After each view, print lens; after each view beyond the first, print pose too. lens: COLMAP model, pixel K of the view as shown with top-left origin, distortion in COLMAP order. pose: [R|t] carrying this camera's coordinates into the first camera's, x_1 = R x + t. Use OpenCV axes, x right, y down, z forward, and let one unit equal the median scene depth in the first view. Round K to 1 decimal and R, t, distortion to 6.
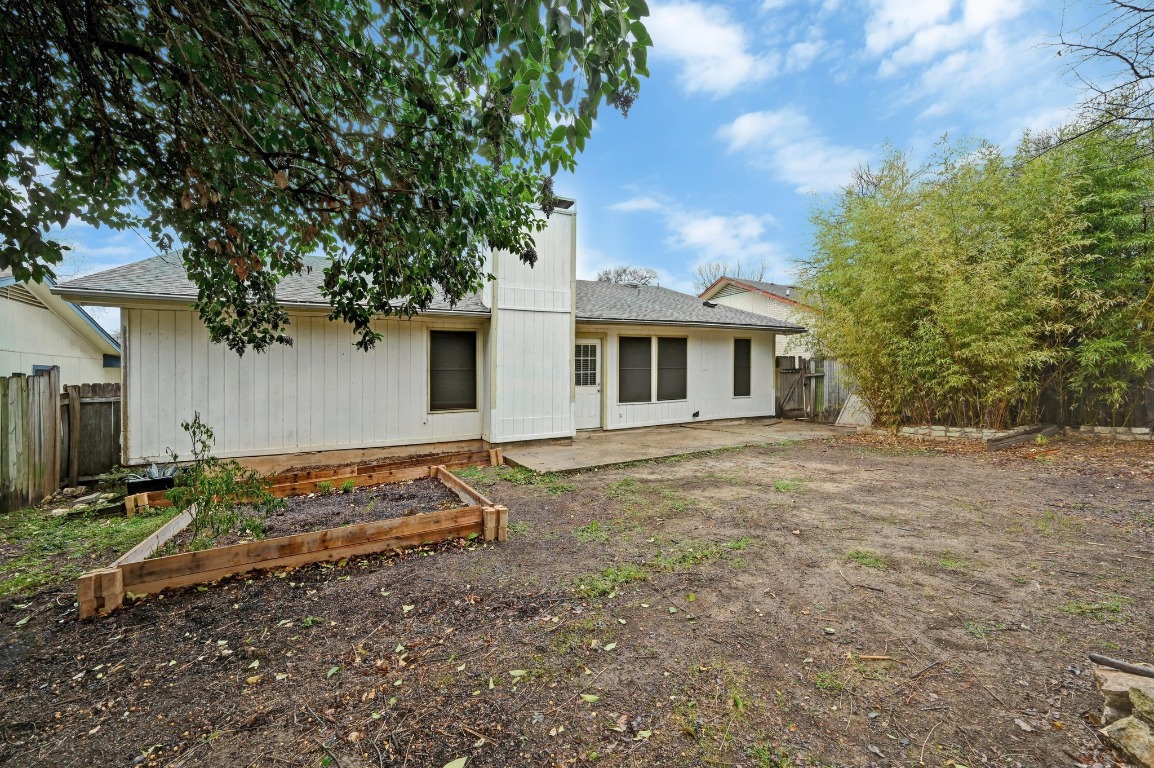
lens RADIAL K [[462.6, 0, 576.0], [0, 462.6, 370.5], [0, 0, 1]] dist [-0.000217, -0.000072]
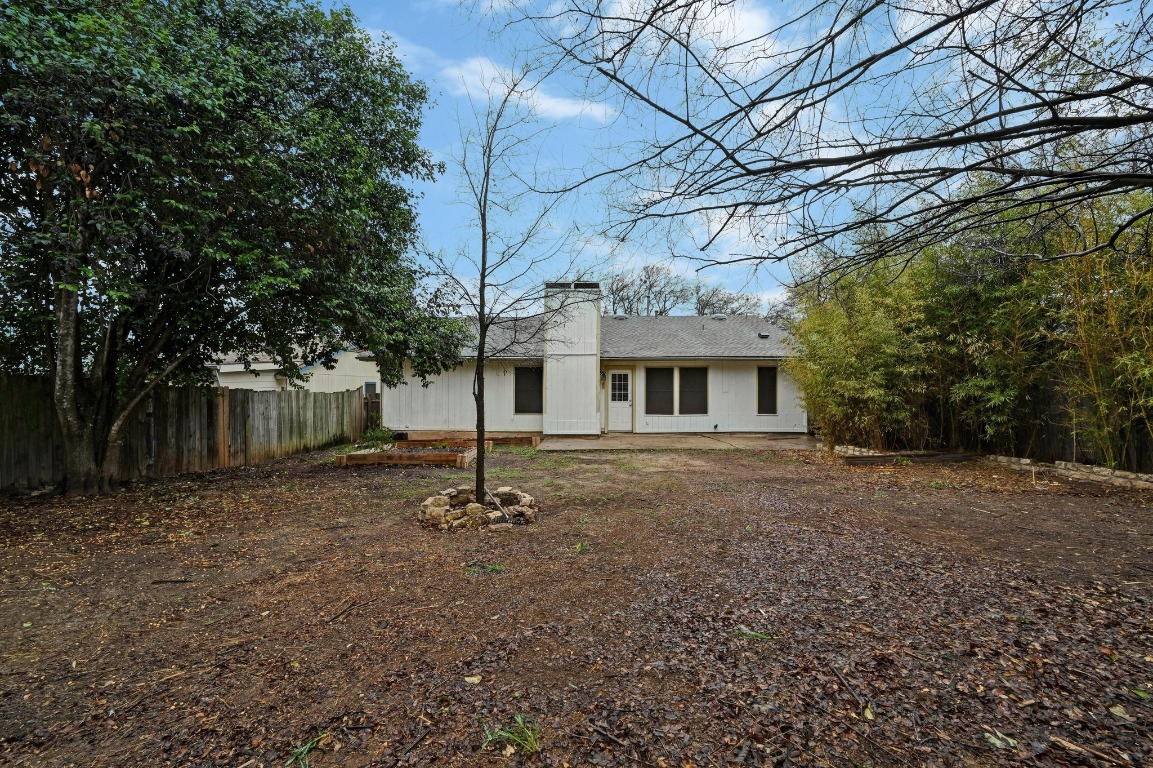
lens RADIAL K [[454.0, 0, 582.0], [0, 454.0, 382.5], [0, 0, 1]] dist [0.001638, 0.000087]
pose [[0.890941, 0.018022, -0.453761, 0.558411], [-0.013625, 0.999823, 0.012958, -0.043596], [0.453914, -0.005362, 0.891029, -0.336306]]
